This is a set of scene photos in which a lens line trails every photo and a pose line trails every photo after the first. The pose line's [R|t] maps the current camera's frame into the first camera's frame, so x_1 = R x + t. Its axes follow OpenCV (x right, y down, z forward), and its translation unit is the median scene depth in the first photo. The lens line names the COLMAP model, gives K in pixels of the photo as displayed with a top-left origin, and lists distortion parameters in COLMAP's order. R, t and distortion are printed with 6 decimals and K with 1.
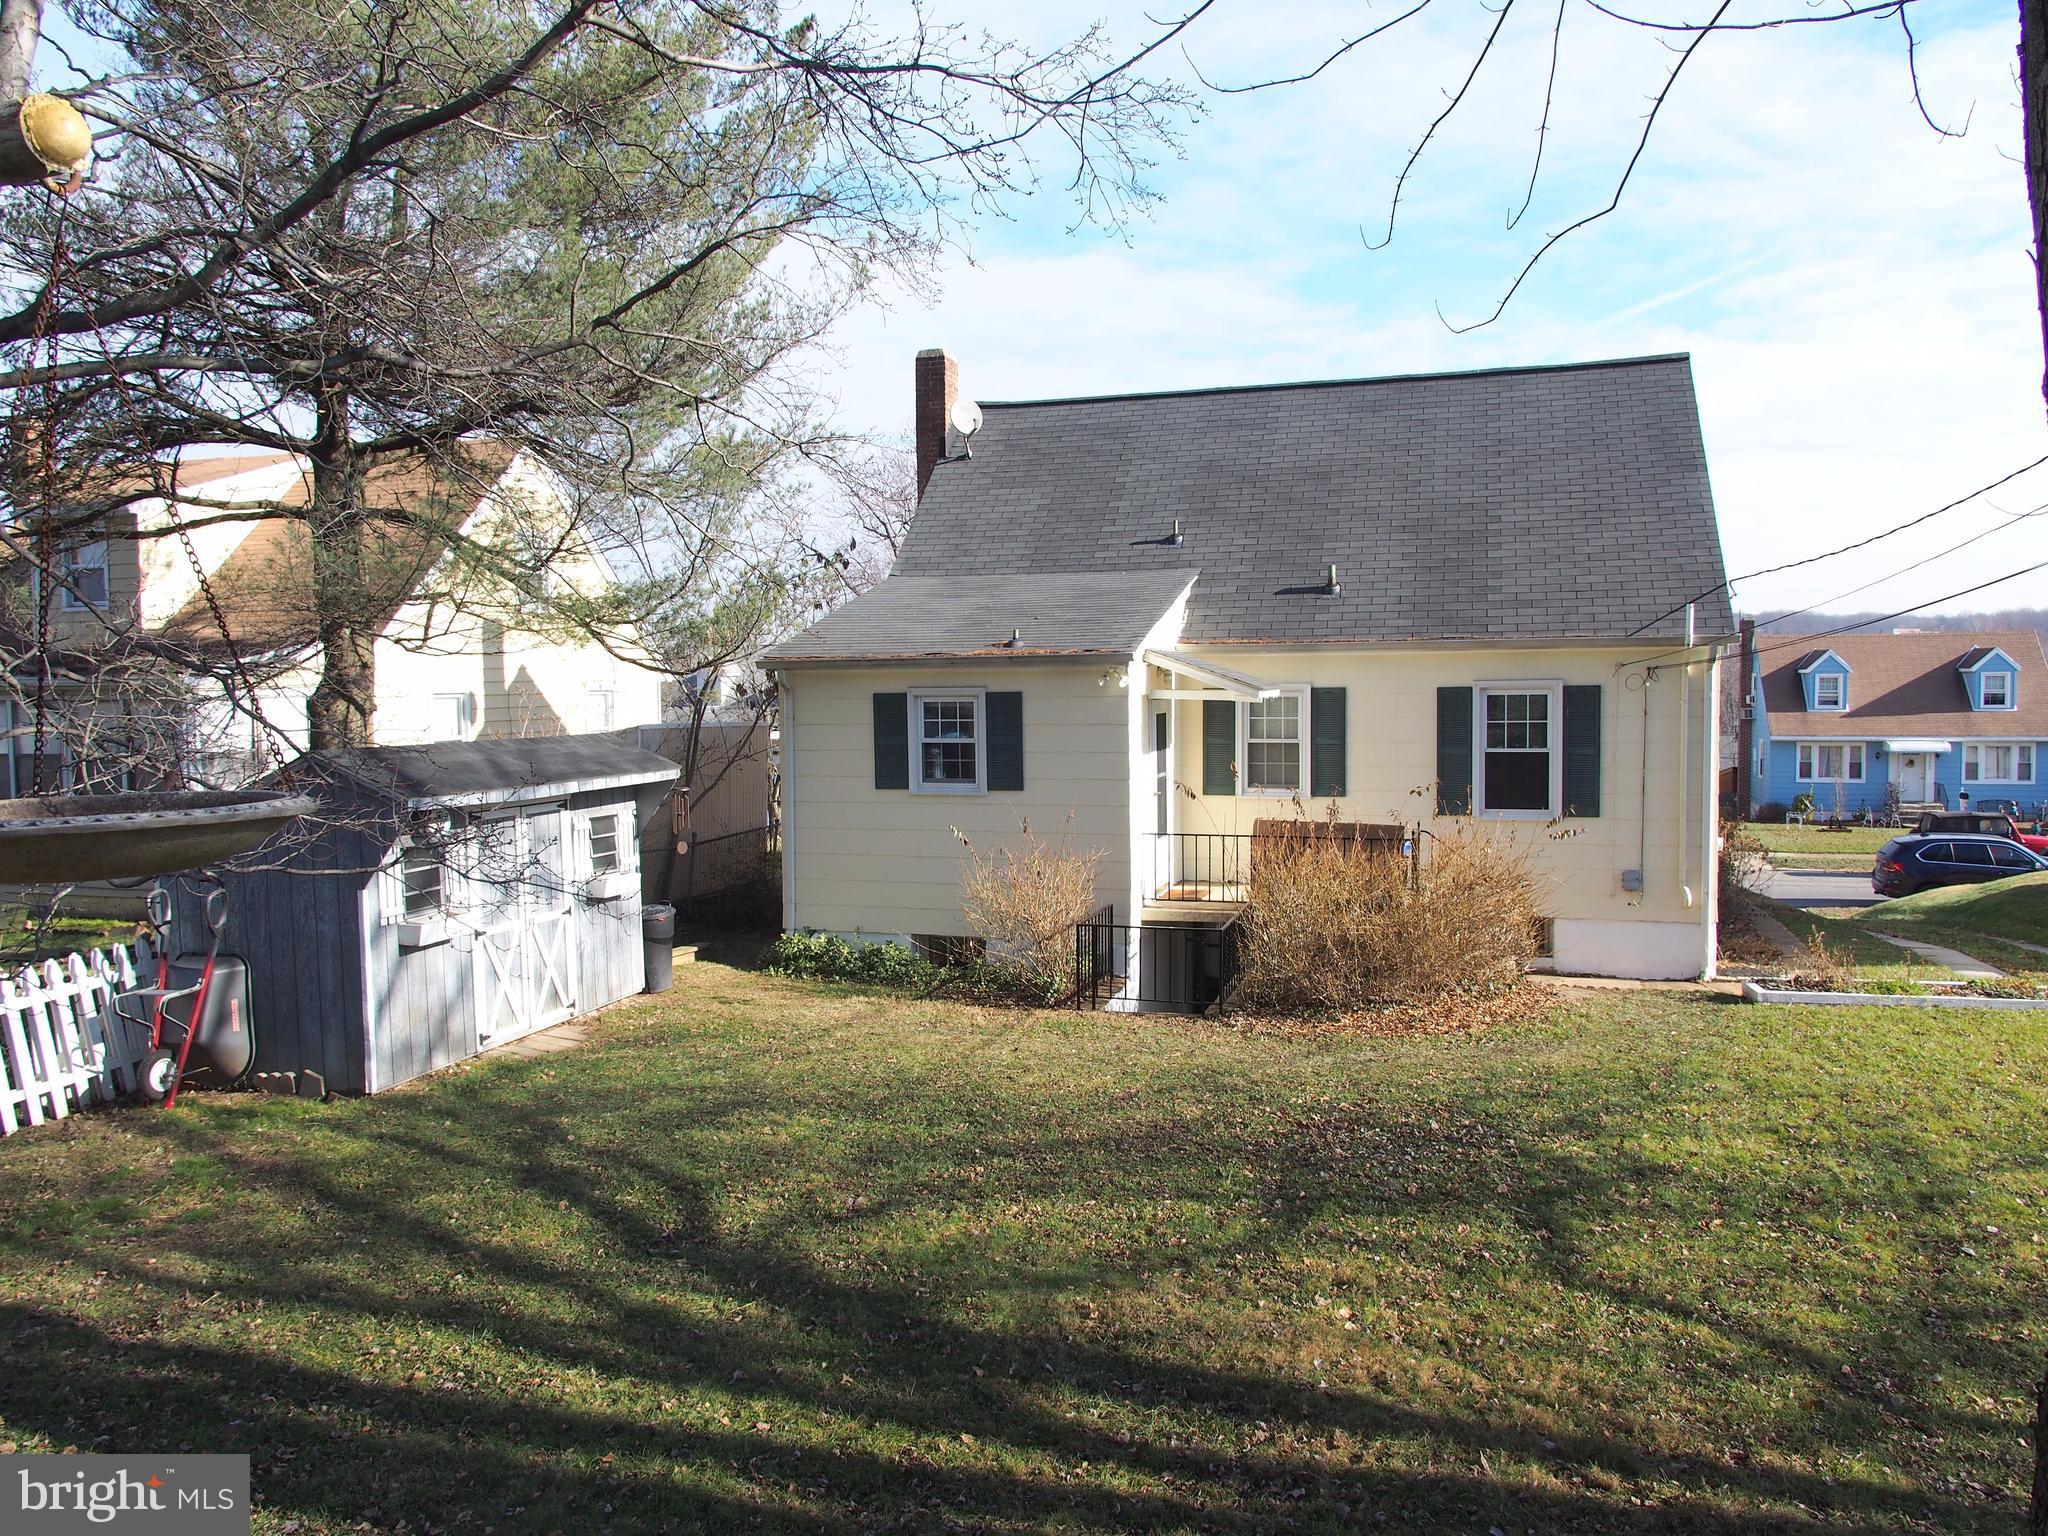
lens RADIAL K [[1478.8, 0, 1024.0], [0, 1478.8, 768.0], [0, 0, 1]] dist [-0.056024, 0.004870]
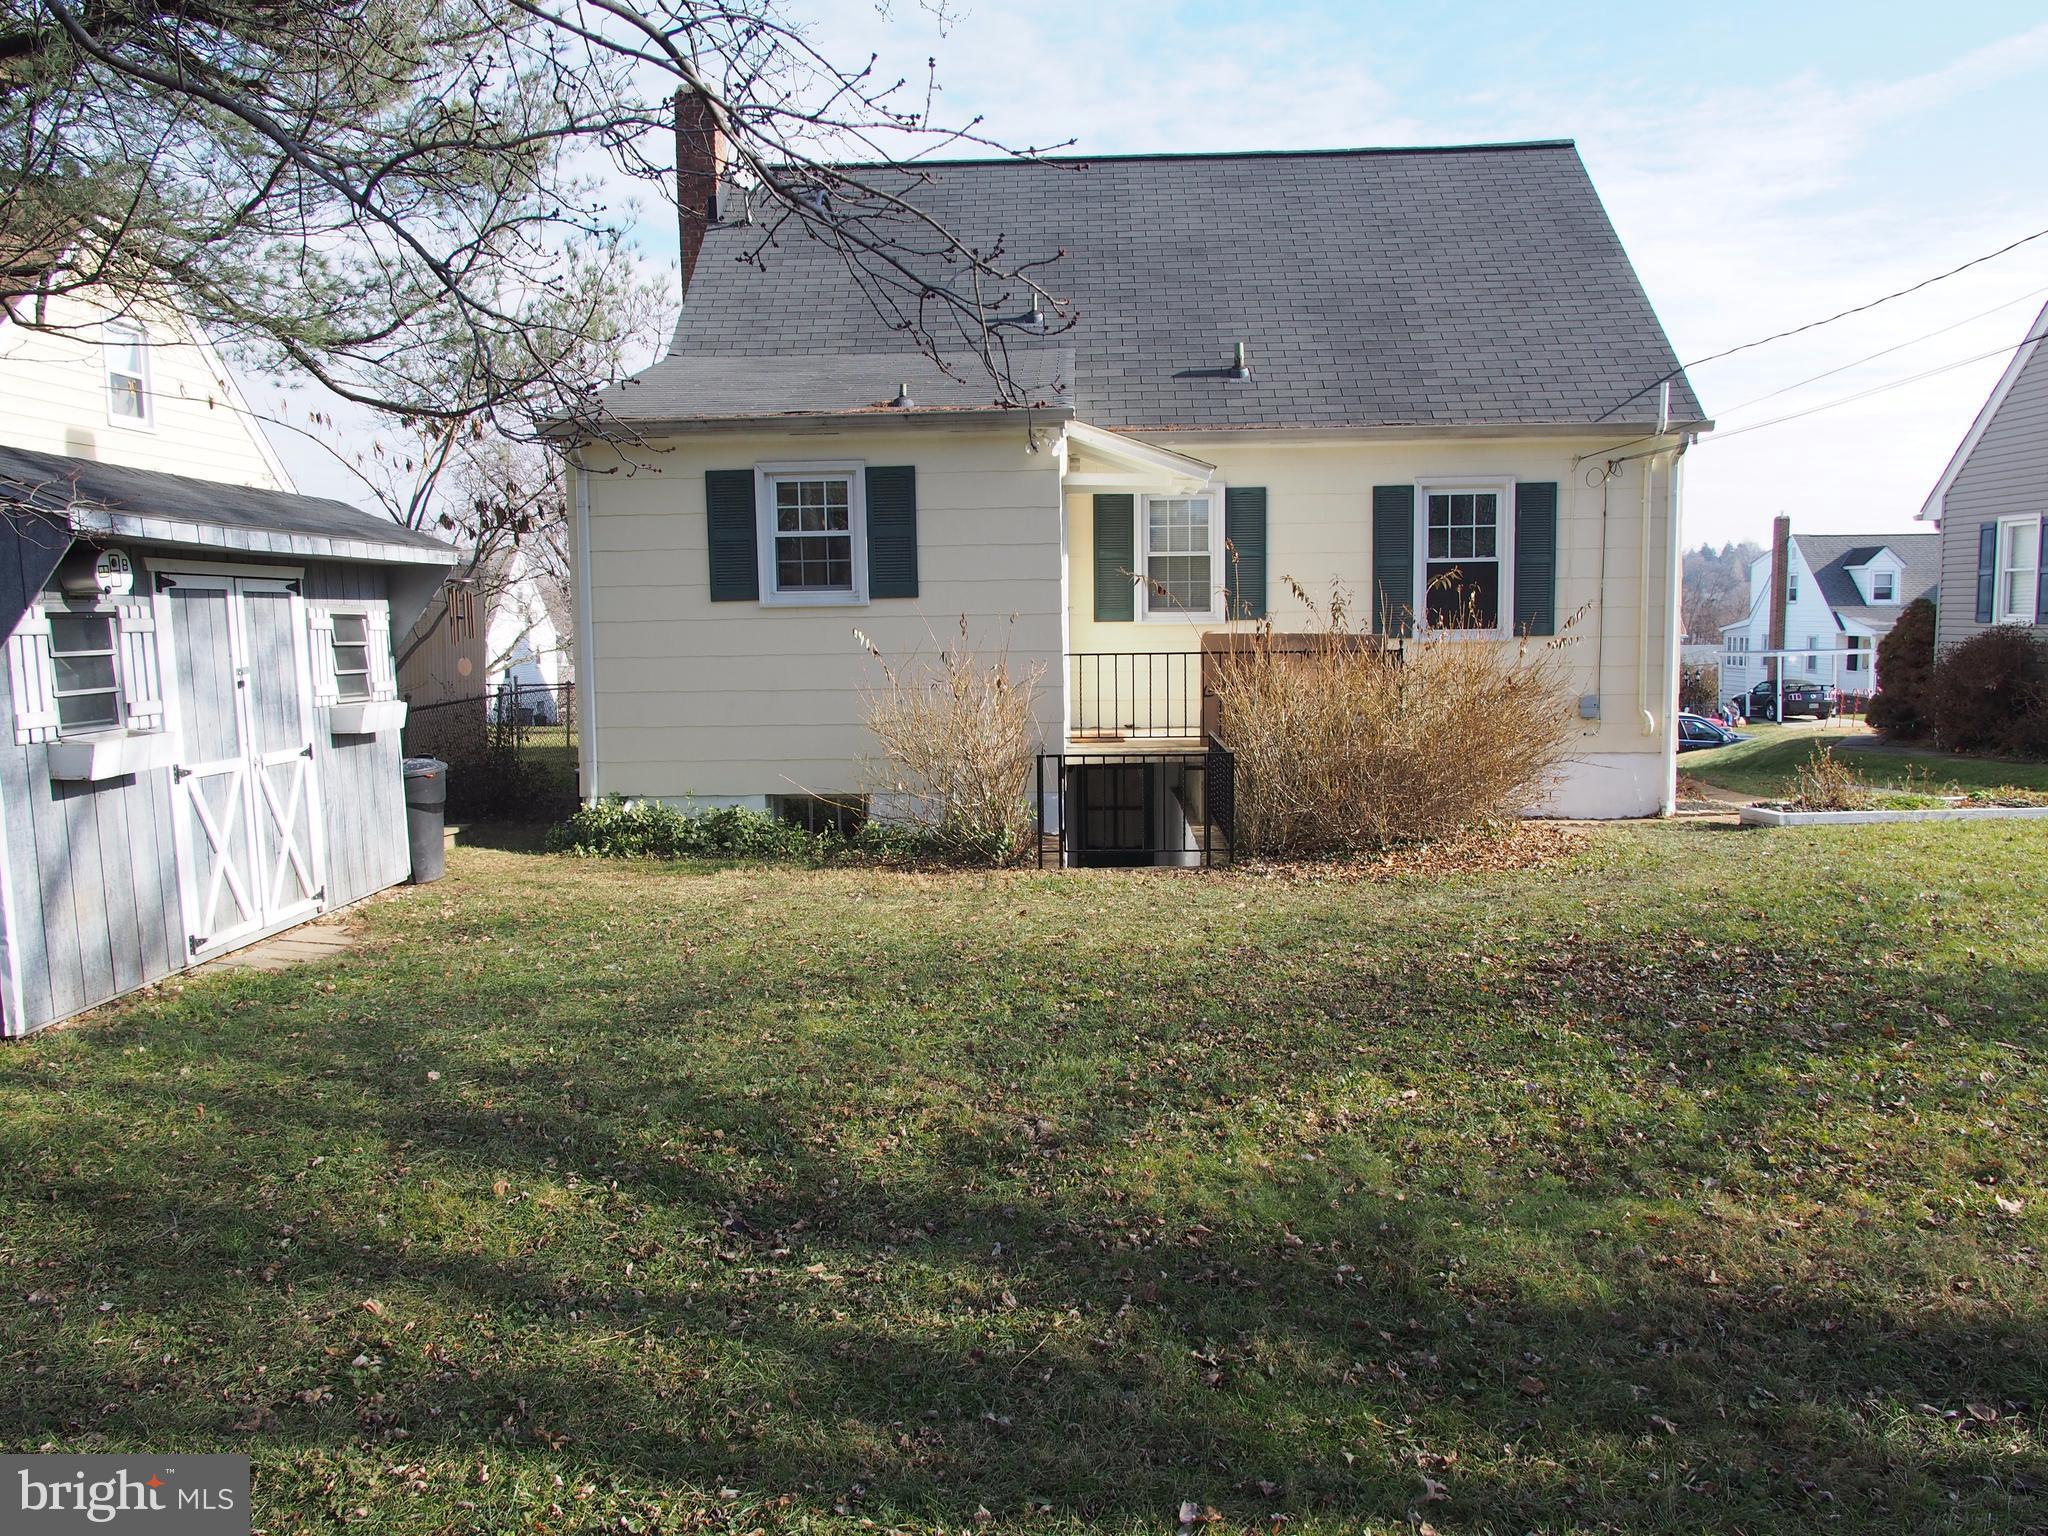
lens RADIAL K [[1480.5, 0, 1020.1], [0, 1480.5, 767.5], [0, 0, 1]] dist [-0.029990, 0.013613]
pose [[0.962930, -0.031685, 0.267885, -0.152758], [0.022785, 0.999082, 0.036267, 0.074252], [-0.268788, -0.028819, 0.962768, 0.243269]]
